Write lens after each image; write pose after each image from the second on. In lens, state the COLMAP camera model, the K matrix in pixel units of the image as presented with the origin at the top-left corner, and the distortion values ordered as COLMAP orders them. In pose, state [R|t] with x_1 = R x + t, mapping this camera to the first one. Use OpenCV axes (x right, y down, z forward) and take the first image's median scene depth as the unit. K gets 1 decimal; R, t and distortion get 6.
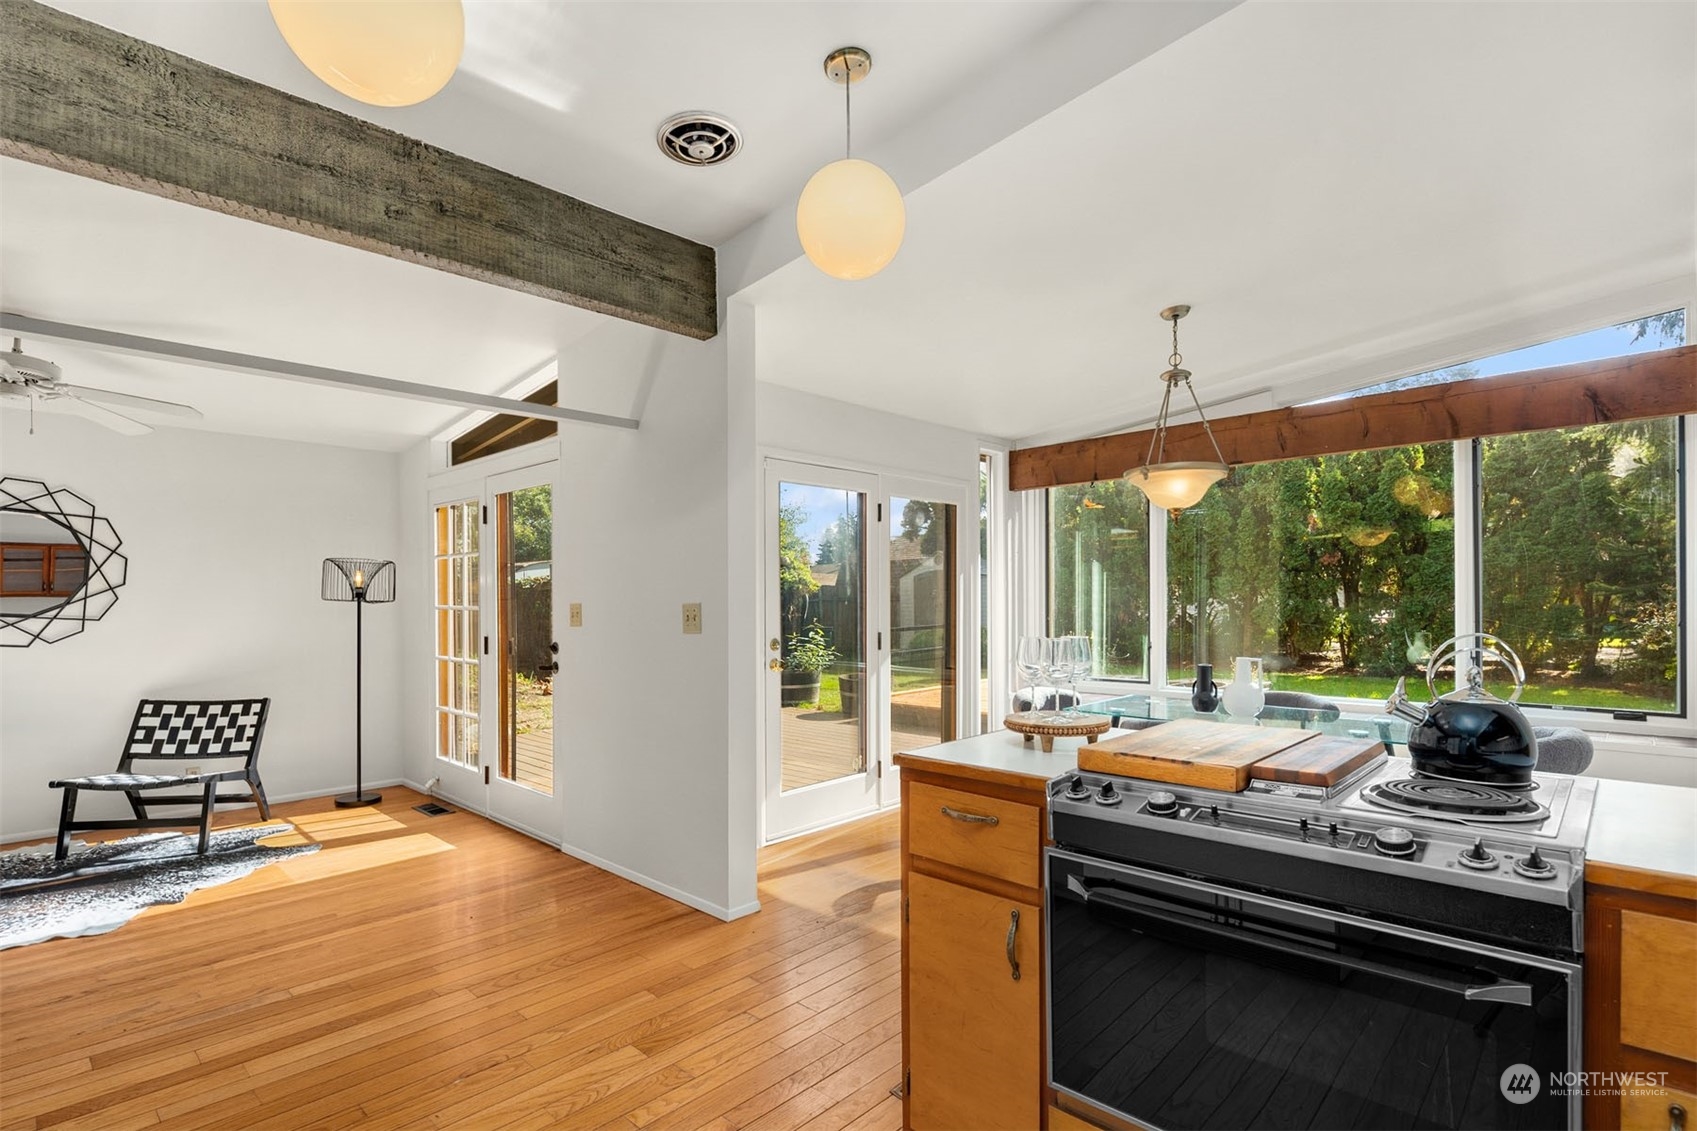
lens RADIAL K [[841.0, 0, 876.7], [0, 841.0, 592.6], [0, 0, 1]] dist [0.000674, -0.000565]
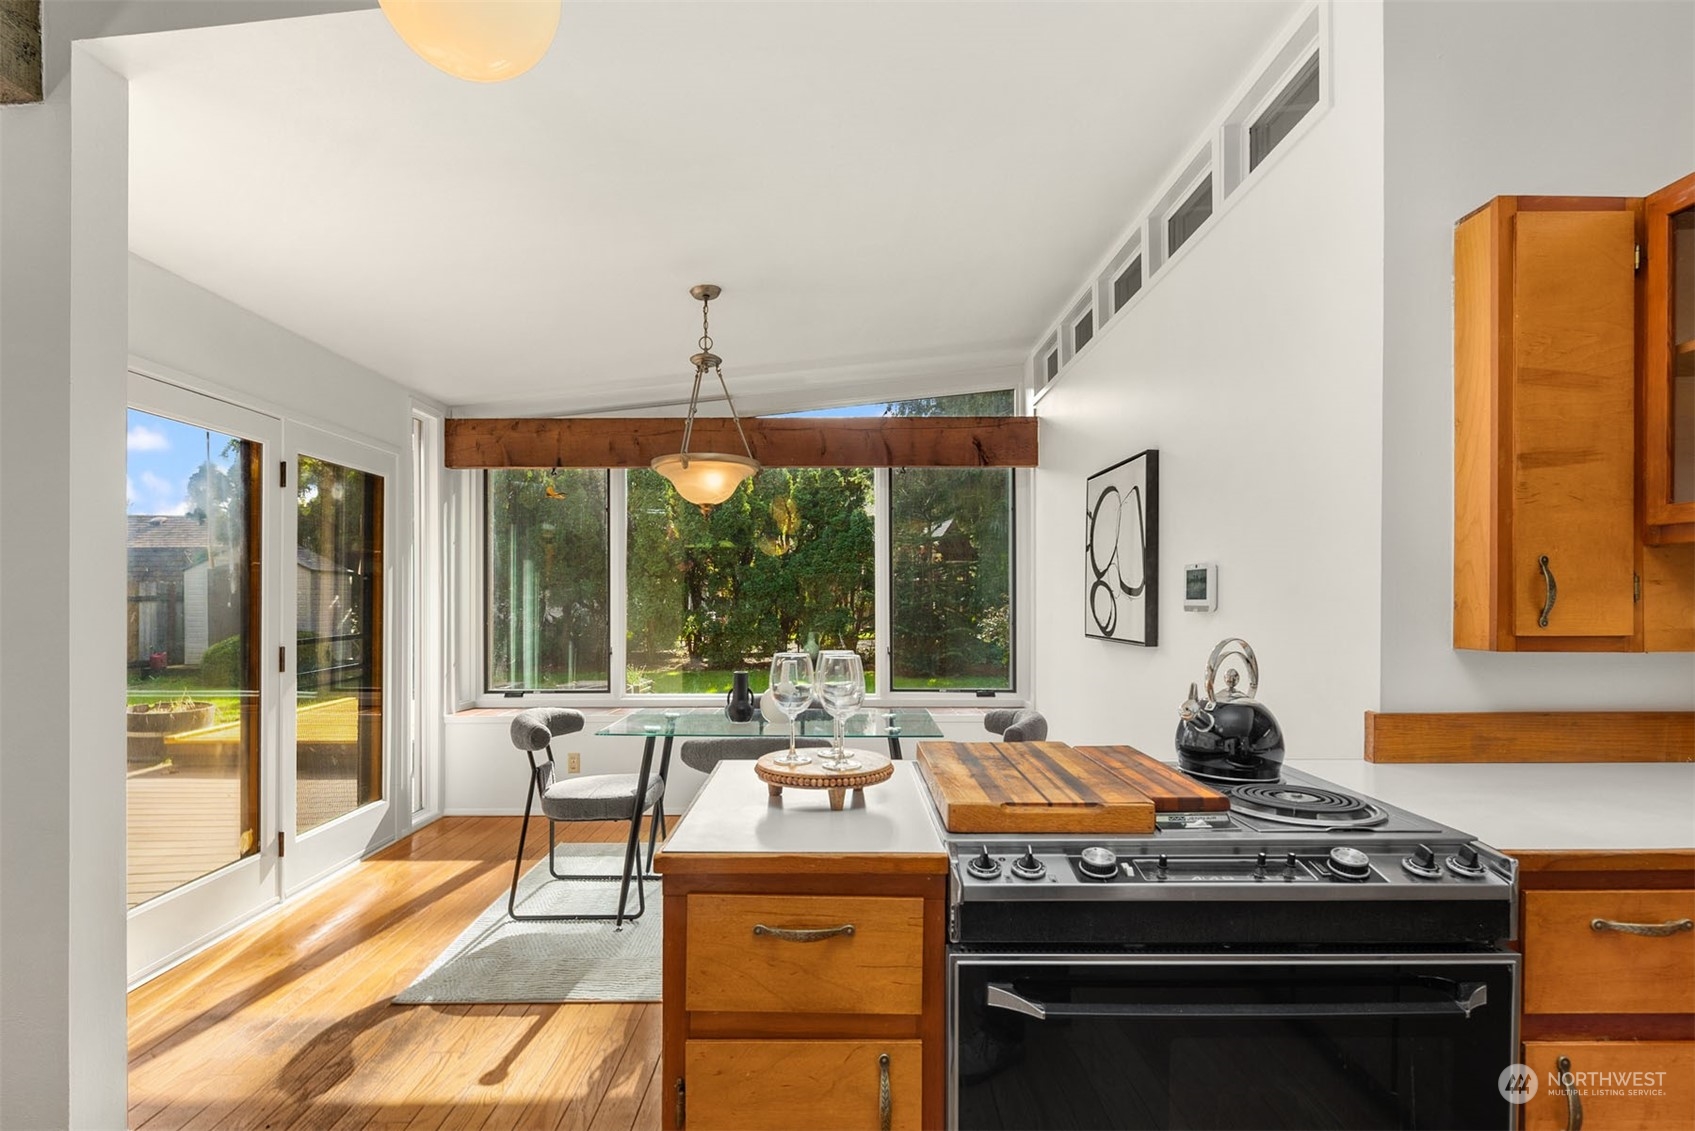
lens RADIAL K [[818.9, 0, 849.7], [0, 818.9, 597.9], [0, 0, 1]] dist [0.004865, -0.005189]
pose [[0.735957, 0.010184, 0.676952, -0.118413], [-0.012668, 0.999919, -0.001271, 0.002099], [-0.676910, -0.007640, 0.736026, 0.199035]]
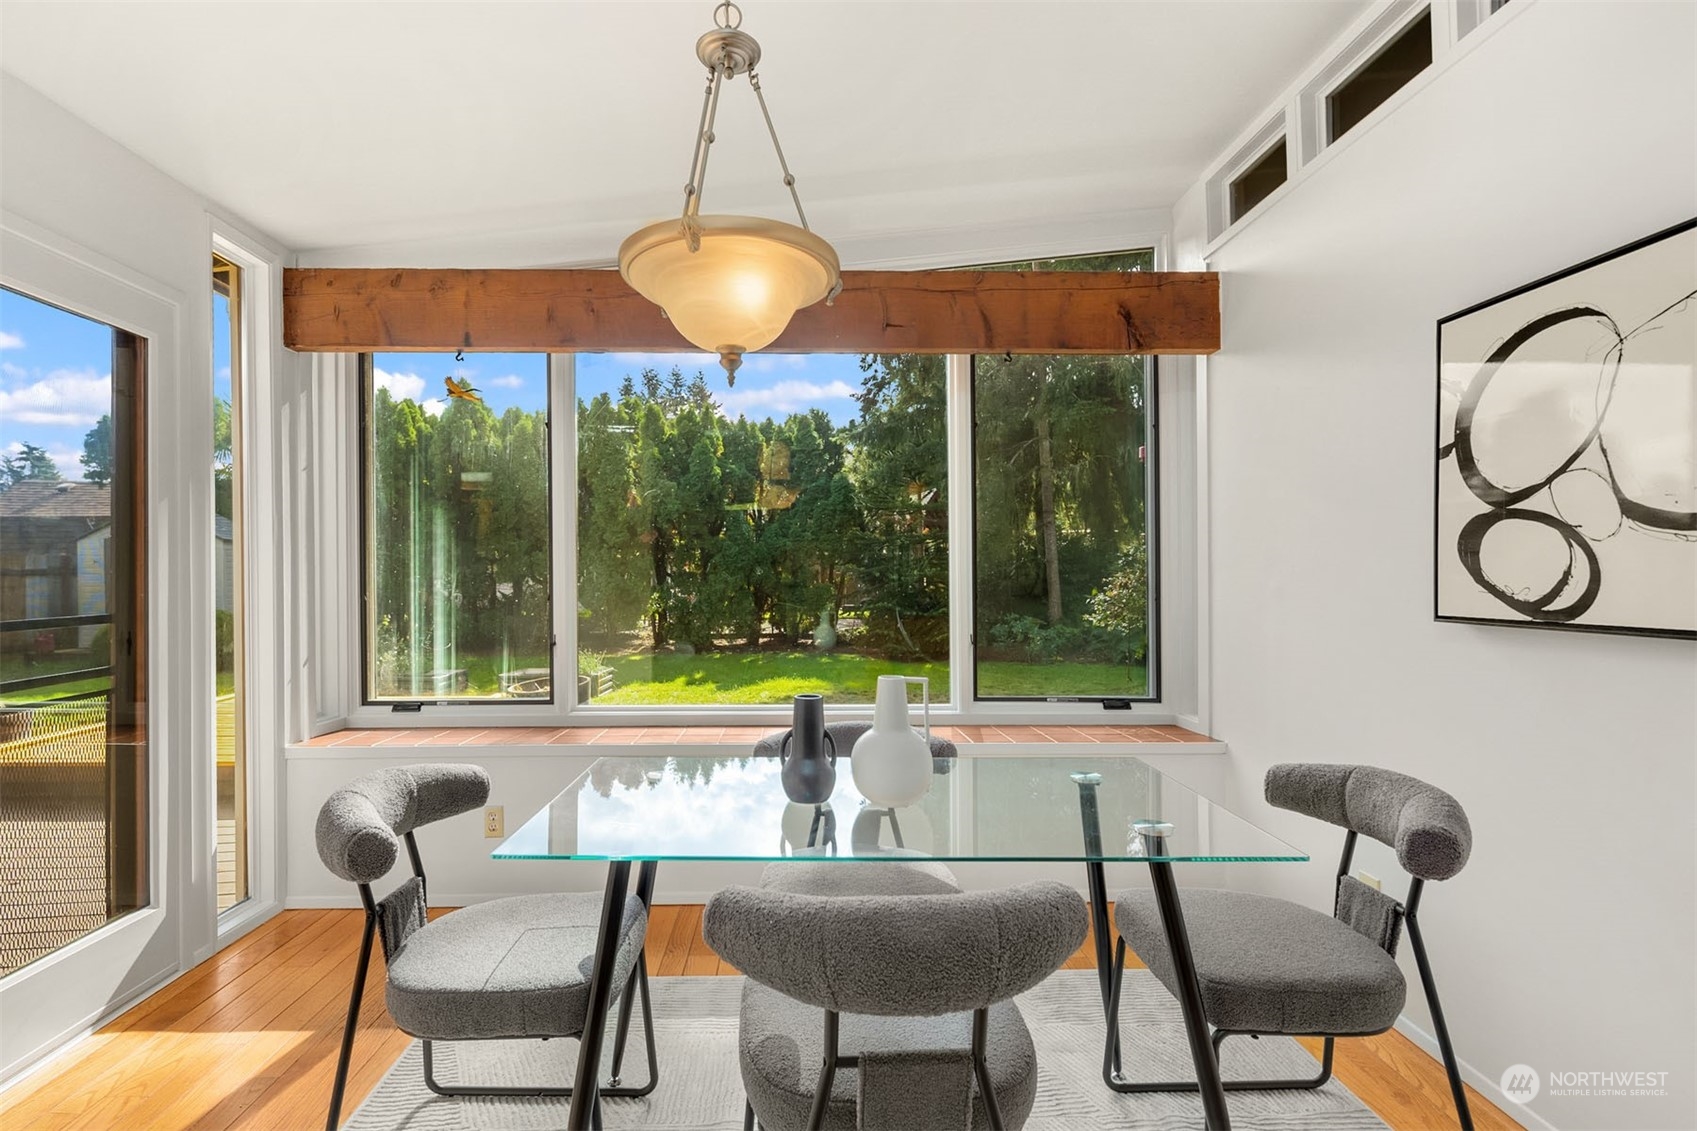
lens RADIAL K [[829.7, 0, 787.9], [0, 829.7, 593.7], [0, 0, 1]] dist [0.040827, -0.046578]
pose [[0.753817, -0.004869, 0.657066, 0.072831], [-0.011415, 0.999725, 0.020504, 0.018457], [-0.656985, -0.022957, 0.753554, 0.554289]]
